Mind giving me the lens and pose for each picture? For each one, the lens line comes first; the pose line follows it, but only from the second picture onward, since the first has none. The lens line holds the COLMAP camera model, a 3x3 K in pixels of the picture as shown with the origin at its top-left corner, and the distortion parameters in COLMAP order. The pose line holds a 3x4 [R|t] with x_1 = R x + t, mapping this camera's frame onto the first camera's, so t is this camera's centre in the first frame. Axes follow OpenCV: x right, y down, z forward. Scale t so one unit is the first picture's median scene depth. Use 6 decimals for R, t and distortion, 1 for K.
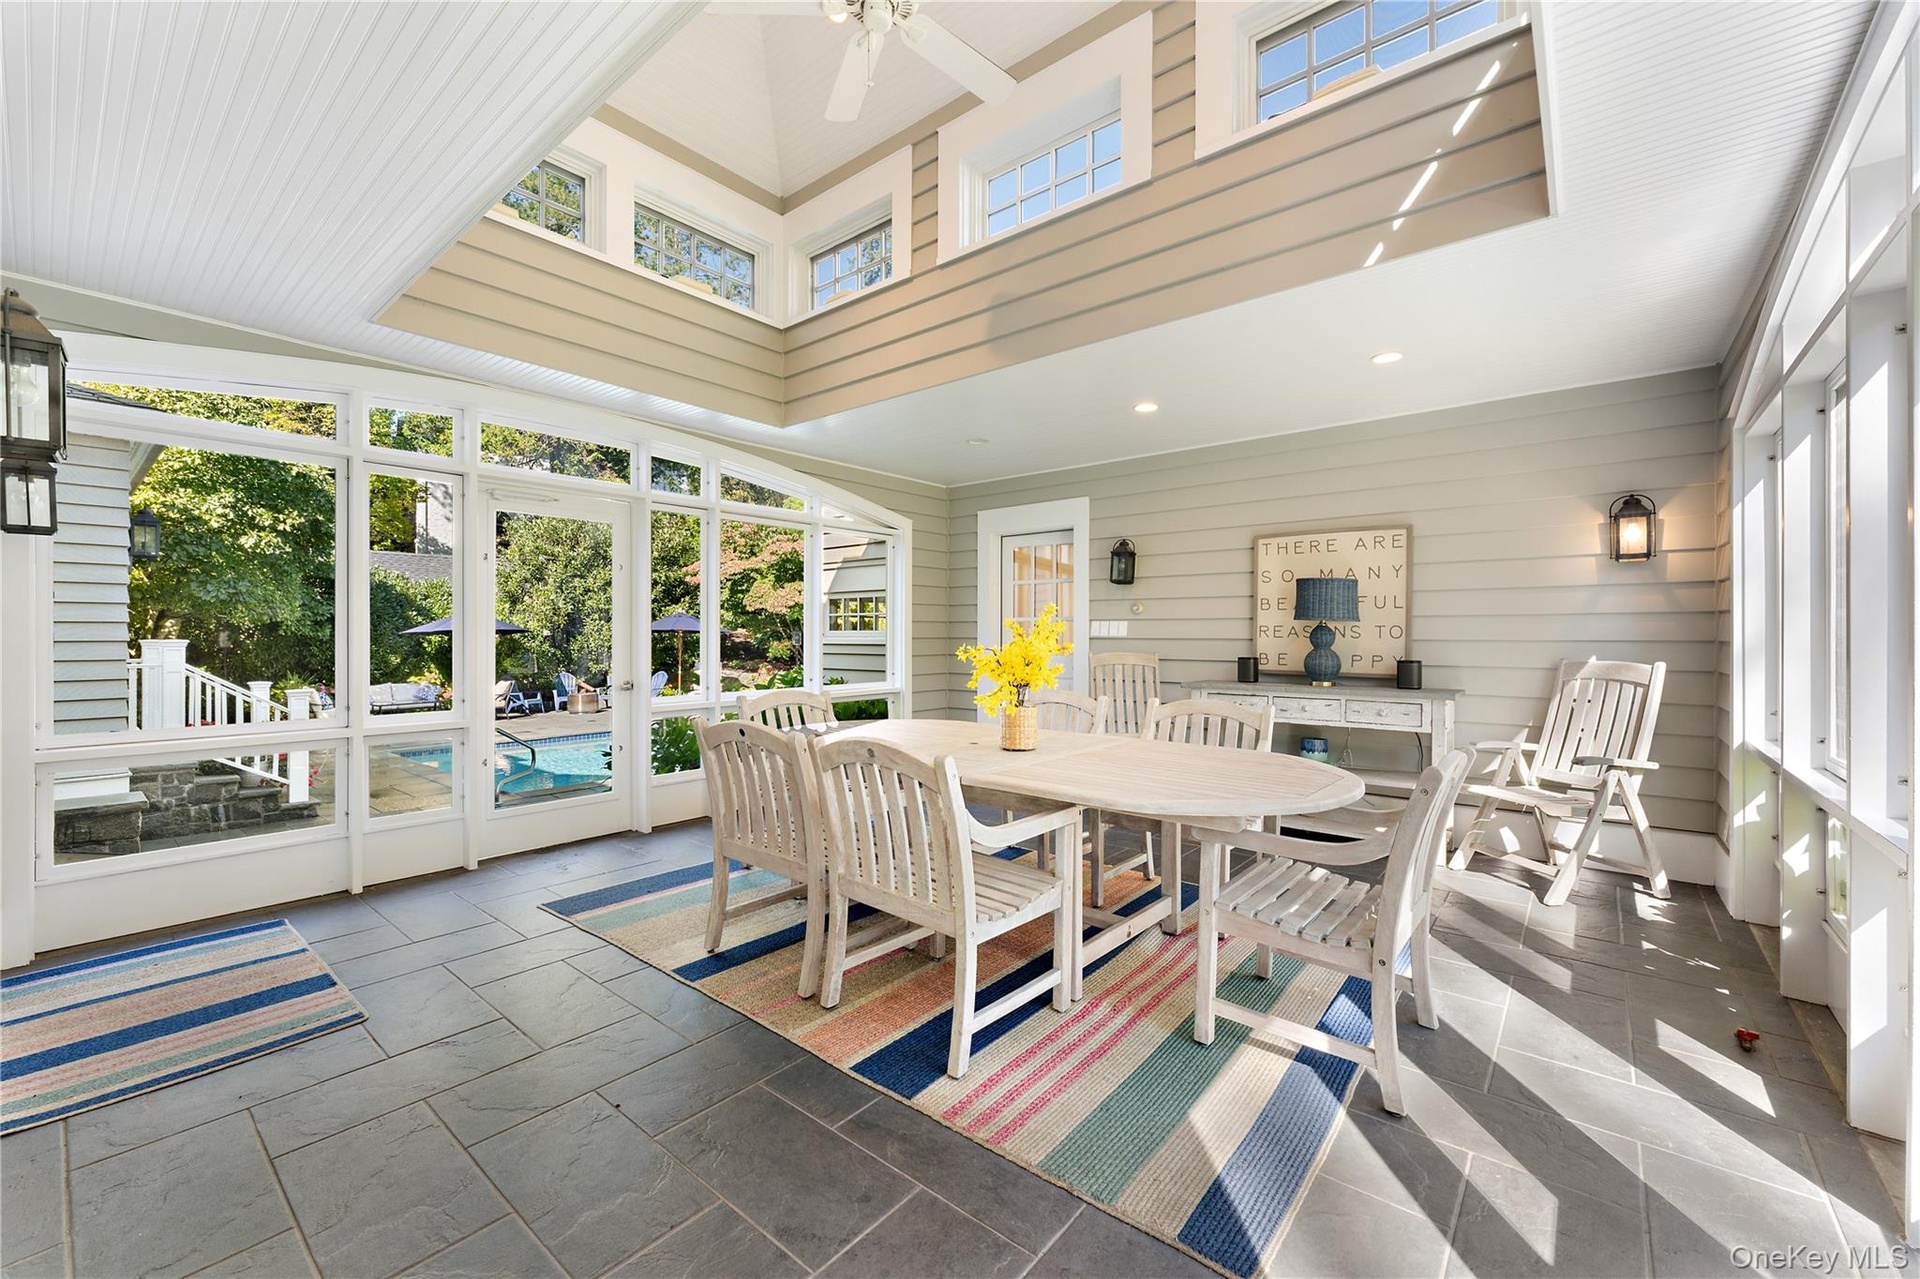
lens RADIAL K [[775.0, 0, 949.7], [0, 775.0, 637.4], [0, 0, 1]] dist [0.002991, -0.000131]
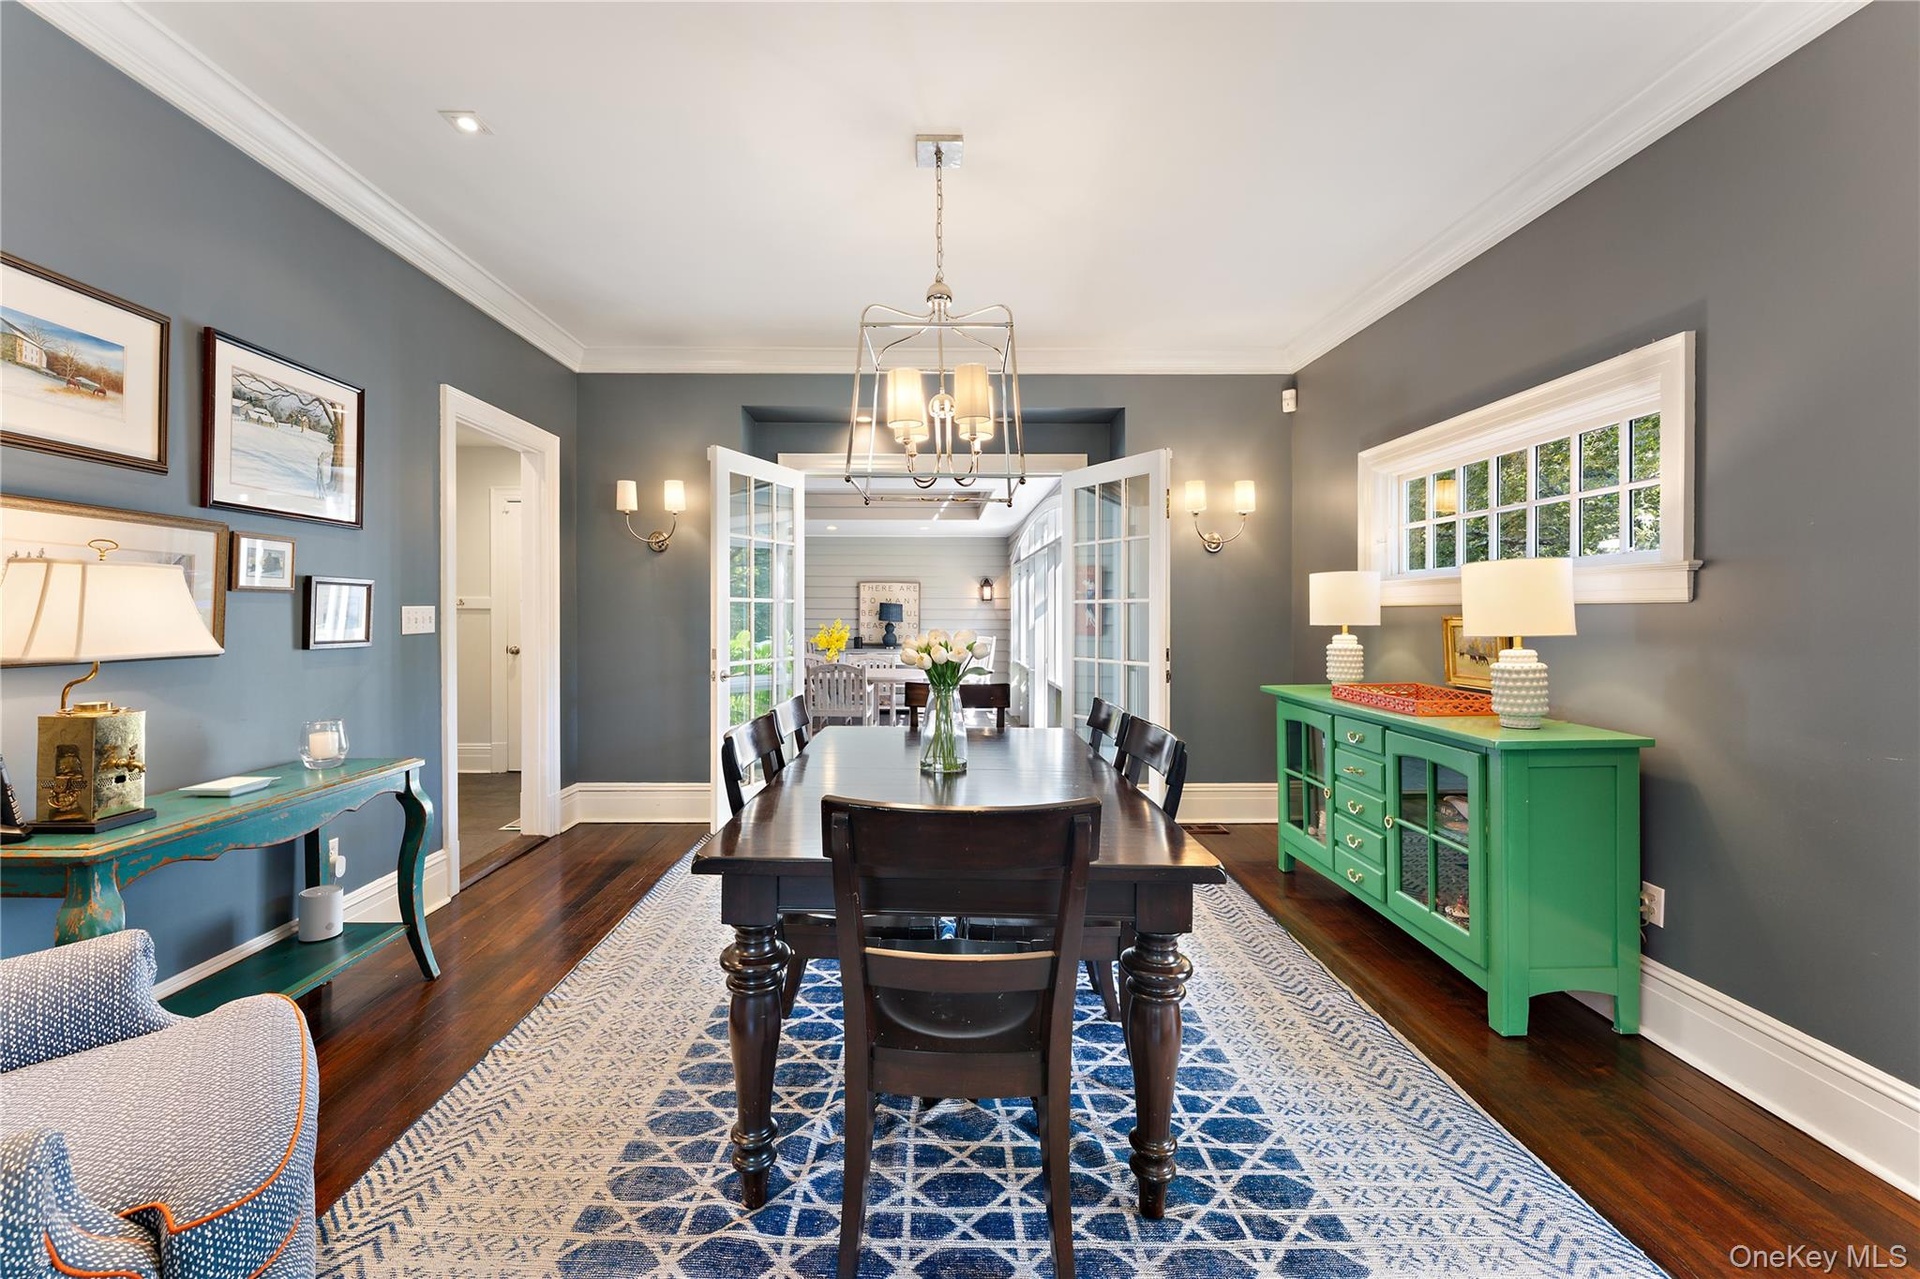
lens RADIAL K [[775.0, 0, 956.9], [0, 775.0, 627.4], [0, 0, 1]] dist [0.002991, -0.000131]
pose [[0.755708, 0.001876, 0.654906, -1.053777], [0.001512, 0.999988, -0.004610, 0.010621], [-0.654907, 0.004474, 0.755696, -1.066157]]
